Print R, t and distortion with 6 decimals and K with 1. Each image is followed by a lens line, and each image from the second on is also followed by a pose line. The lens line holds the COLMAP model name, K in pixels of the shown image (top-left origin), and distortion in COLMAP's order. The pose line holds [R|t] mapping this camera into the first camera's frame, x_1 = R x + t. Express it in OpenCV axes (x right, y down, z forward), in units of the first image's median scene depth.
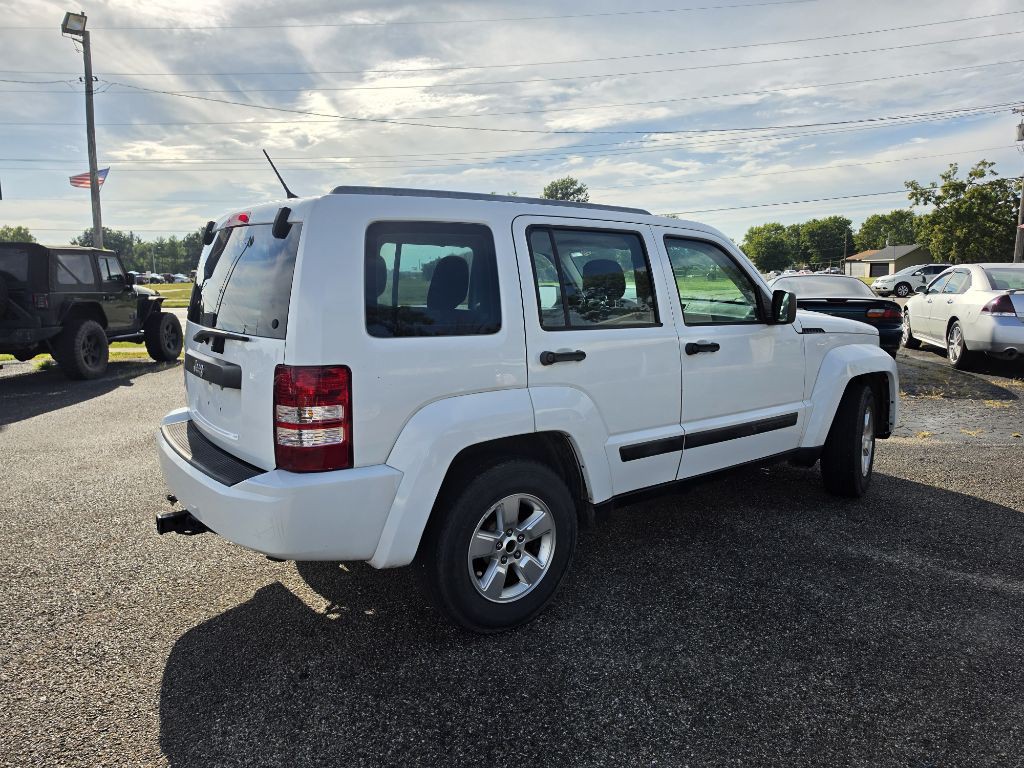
lens RADIAL K [[707.4, 0, 522.0], [0, 707.4, 381.7], [0, 0, 1]] dist [0.053339, -0.059969]
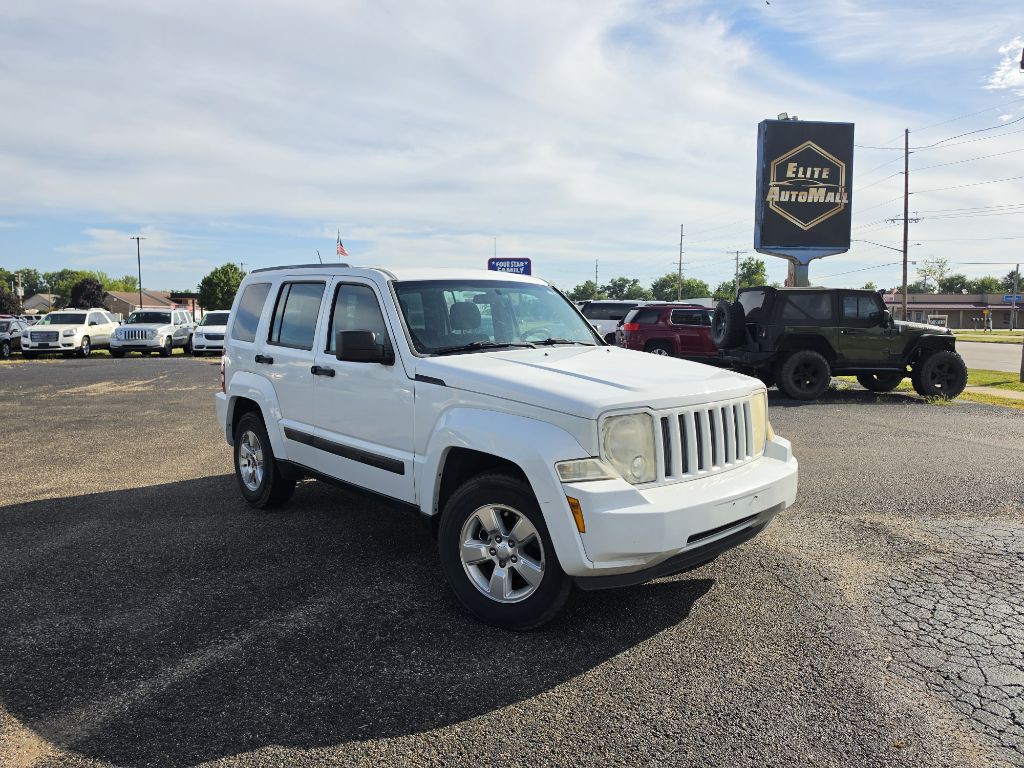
lens RADIAL K [[709.0, 0, 512.0], [0, 709.0, 384.0], [0, 0, 1]] dist [0.041870, -0.044400]
pose [[0.085080, 0.108942, -0.990400, 1.650525], [-0.153395, 0.983586, 0.095015, -0.211168], [0.984495, 0.143839, 0.100394, 1.306615]]
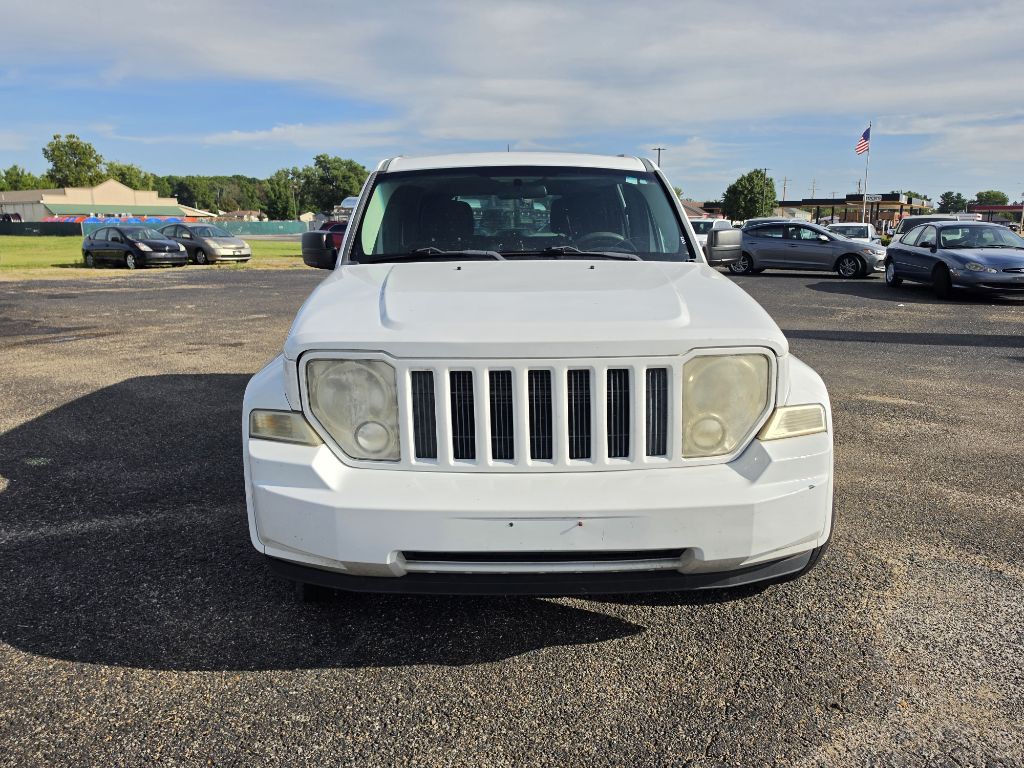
lens RADIAL K [[685.1, 0, 510.4], [0, 685.1, 424.8], [0, 0, 1]] dist [0.052502, -0.067989]
pose [[-0.592781, 0.238163, -0.769344, 1.131119], [-0.113049, 0.921210, 0.372280, -0.300529], [0.797390, 0.307654, -0.519151, 2.032833]]
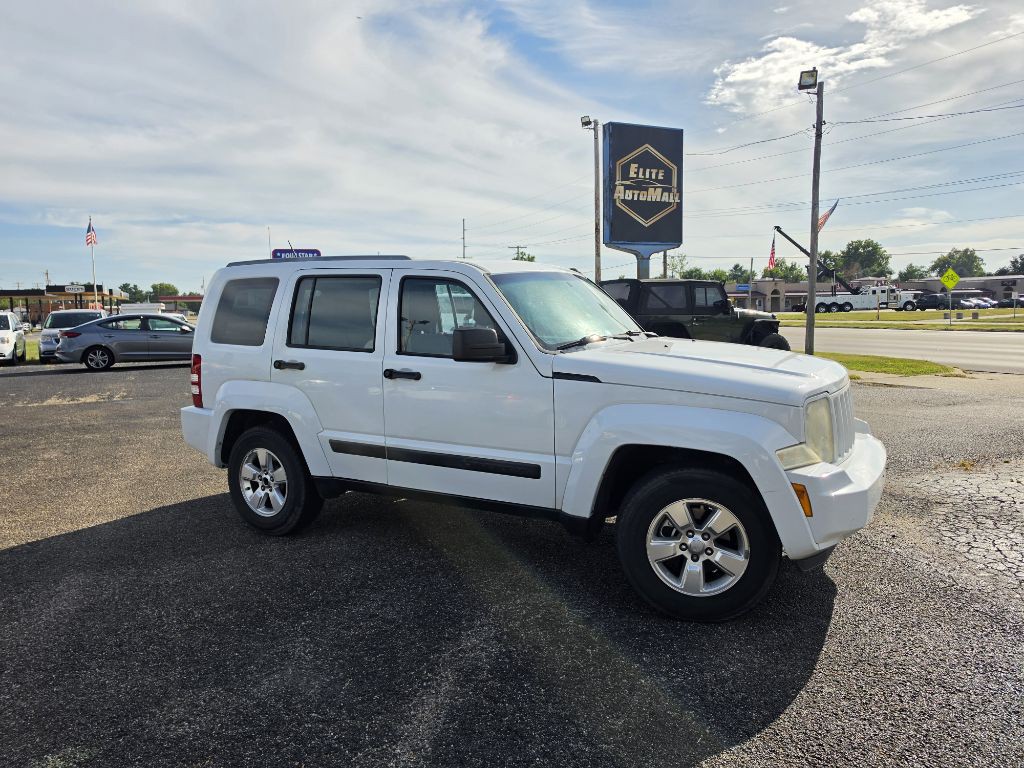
lens RADIAL K [[710.2, 0, 512.0], [0, 710.2, 384.0], [0, 0, 1]] dist [0.084969, -0.131752]
pose [[0.387540, 0.105366, -0.915812, 1.480072], [-0.127671, 0.990008, 0.059876, -0.133551], [0.912969, 0.093718, 0.397119, 0.769324]]
